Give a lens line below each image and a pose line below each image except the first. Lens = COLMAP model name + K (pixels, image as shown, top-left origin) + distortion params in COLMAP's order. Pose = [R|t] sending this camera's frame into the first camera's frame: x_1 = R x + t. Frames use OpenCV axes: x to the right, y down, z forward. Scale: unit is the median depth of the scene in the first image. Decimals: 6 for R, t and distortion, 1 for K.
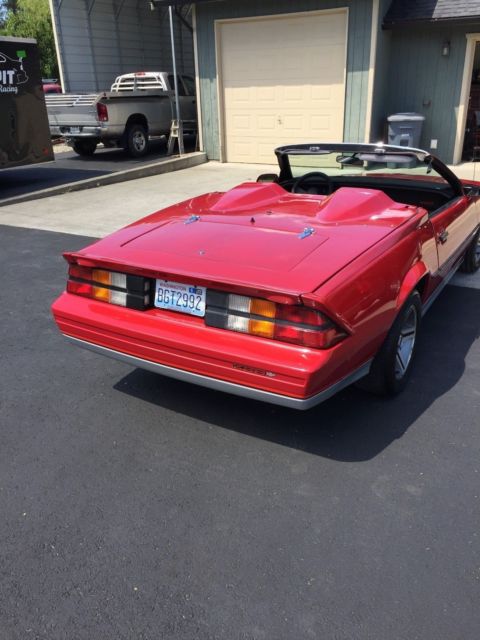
lens RADIAL K [[546.1, 0, 240.0], [0, 546.1, 320.0], [0, 0, 1]] dist [0.072534, -0.108062]
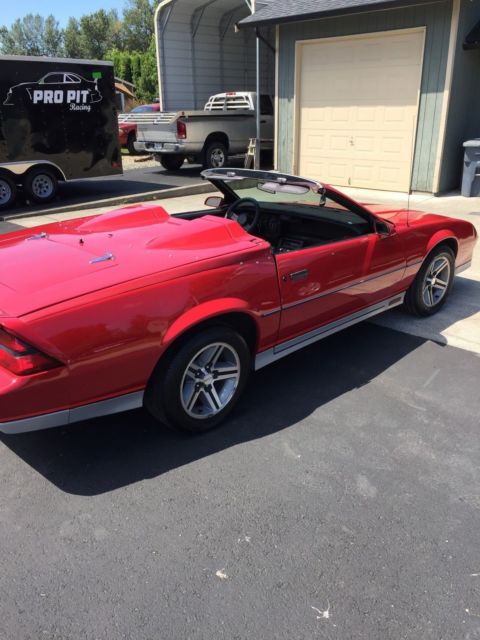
lens RADIAL K [[546.1, 0, 240.0], [0, 546.1, 320.0], [0, 0, 1]] dist [0.072534, -0.108062]
pose [[0.969552, 0.099044, -0.223964, 0.125230], [-0.105086, 0.994347, -0.015192, -0.012538], [0.221194, 0.038265, 0.974479, 0.017598]]
